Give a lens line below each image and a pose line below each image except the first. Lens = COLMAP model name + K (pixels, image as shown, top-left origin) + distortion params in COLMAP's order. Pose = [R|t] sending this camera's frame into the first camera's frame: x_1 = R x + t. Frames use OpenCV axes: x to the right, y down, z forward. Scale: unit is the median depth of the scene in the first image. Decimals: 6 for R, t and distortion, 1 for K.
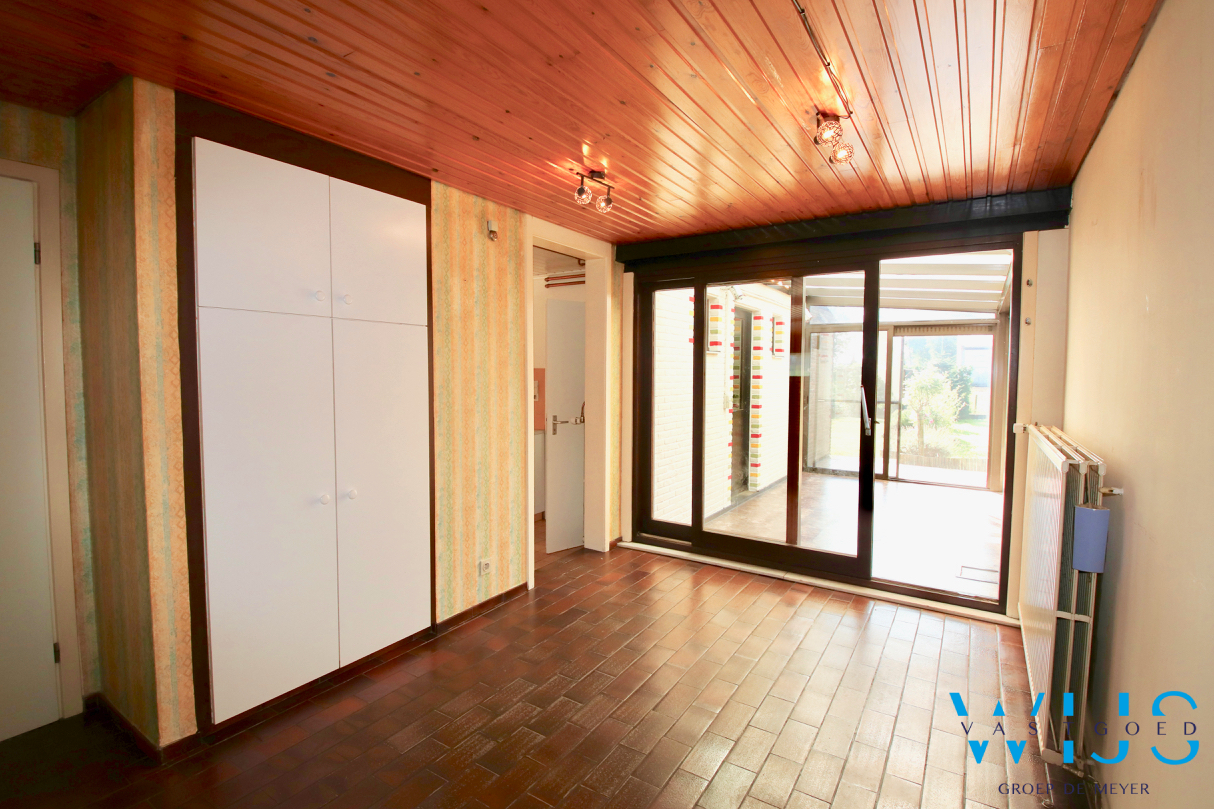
lens RADIAL K [[587.6, 0, 607.0], [0, 587.6, 404.5], [0, 0, 1]] dist [0.000768, -0.000065]
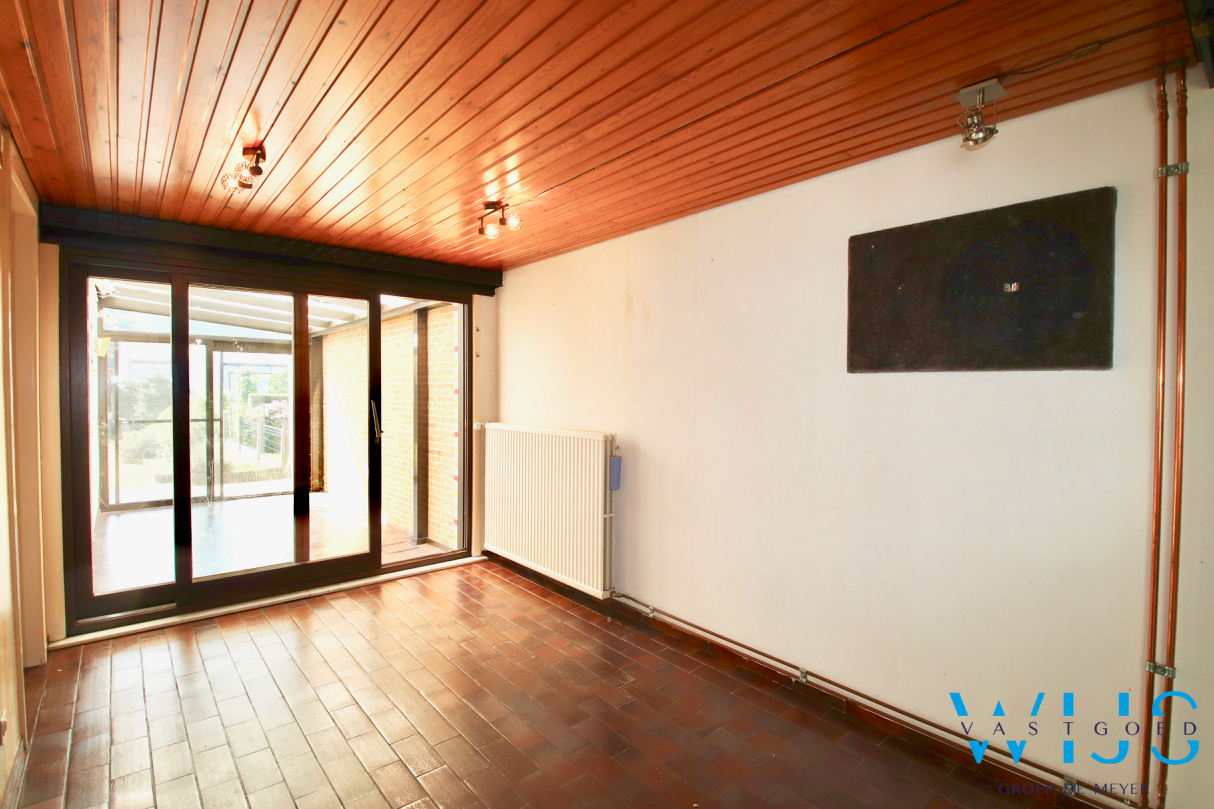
lens RADIAL K [[587.6, 0, 607.0], [0, 587.6, 404.5], [0, 0, 1]] dist [0.000768, -0.000065]
pose [[0.265503, -0.028428, 0.963691, -0.461418], [0.053808, 0.998444, 0.014629, -0.013519], [-0.962607, 0.047971, 0.266620, 0.209789]]
